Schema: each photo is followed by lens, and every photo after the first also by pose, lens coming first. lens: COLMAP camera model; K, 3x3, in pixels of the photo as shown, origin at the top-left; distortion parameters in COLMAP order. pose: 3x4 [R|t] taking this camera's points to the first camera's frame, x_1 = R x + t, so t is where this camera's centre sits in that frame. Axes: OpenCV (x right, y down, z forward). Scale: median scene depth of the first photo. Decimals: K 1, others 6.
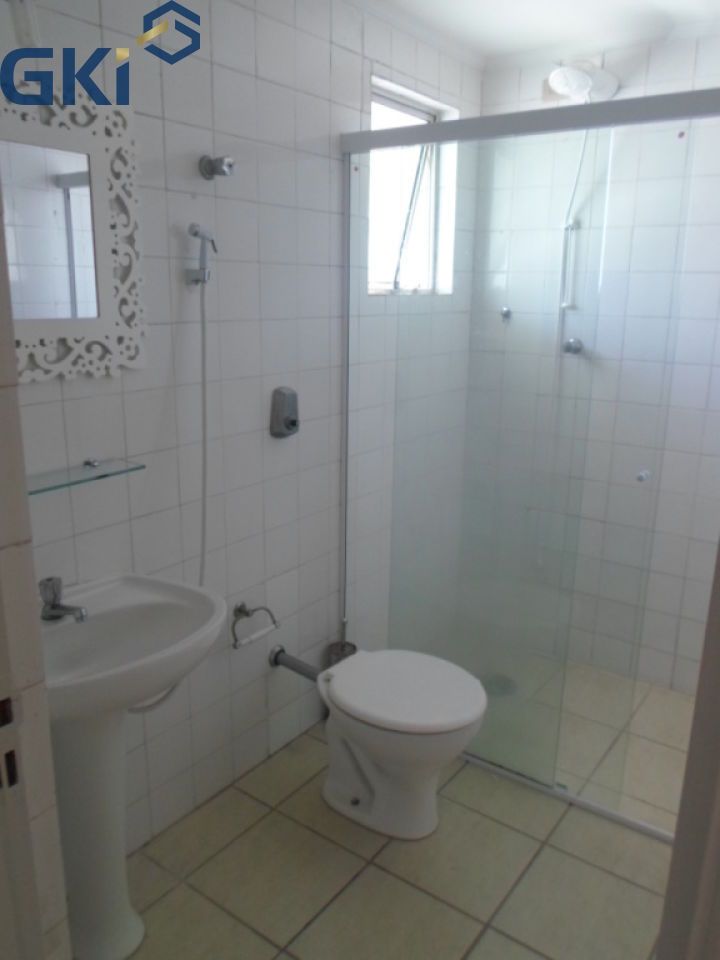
lens RADIAL K [[738.9, 0, 377.1], [0, 738.9, 475.1], [0, 0, 1]] dist [-0.025242, -0.001850]
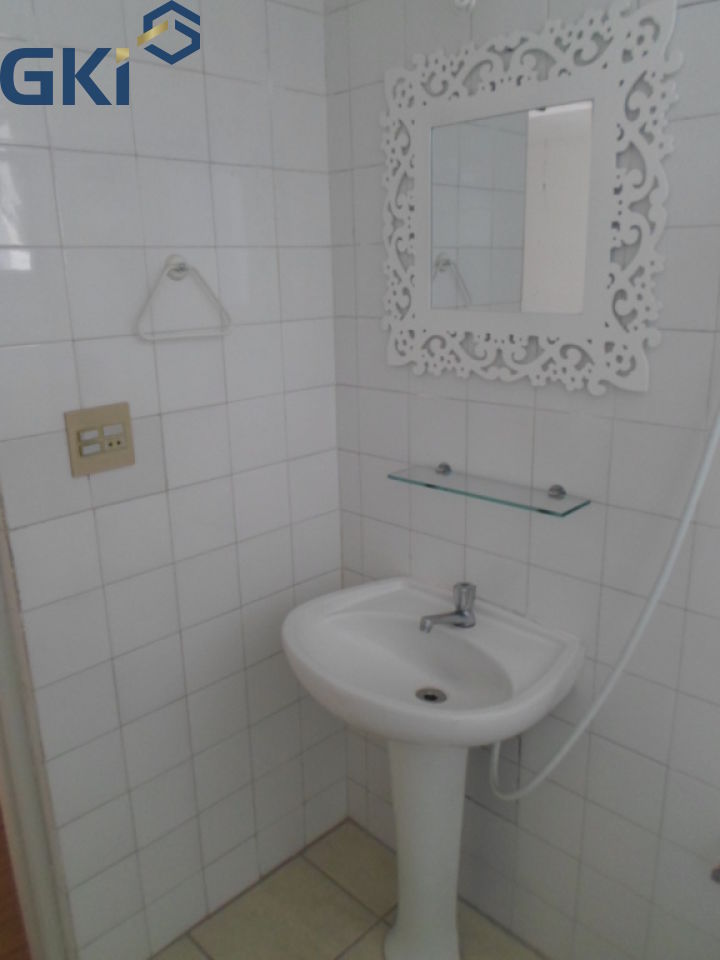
lens RADIAL K [[738.9, 0, 358.9], [0, 738.9, 474.6], [0, 0, 1]] dist [-0.025242, -0.001850]
pose [[-0.163892, 0.250081, -0.954253, 0.424414], [-0.224518, 0.932490, 0.282939, -0.216282], [0.960589, 0.260619, -0.096680, 0.864009]]
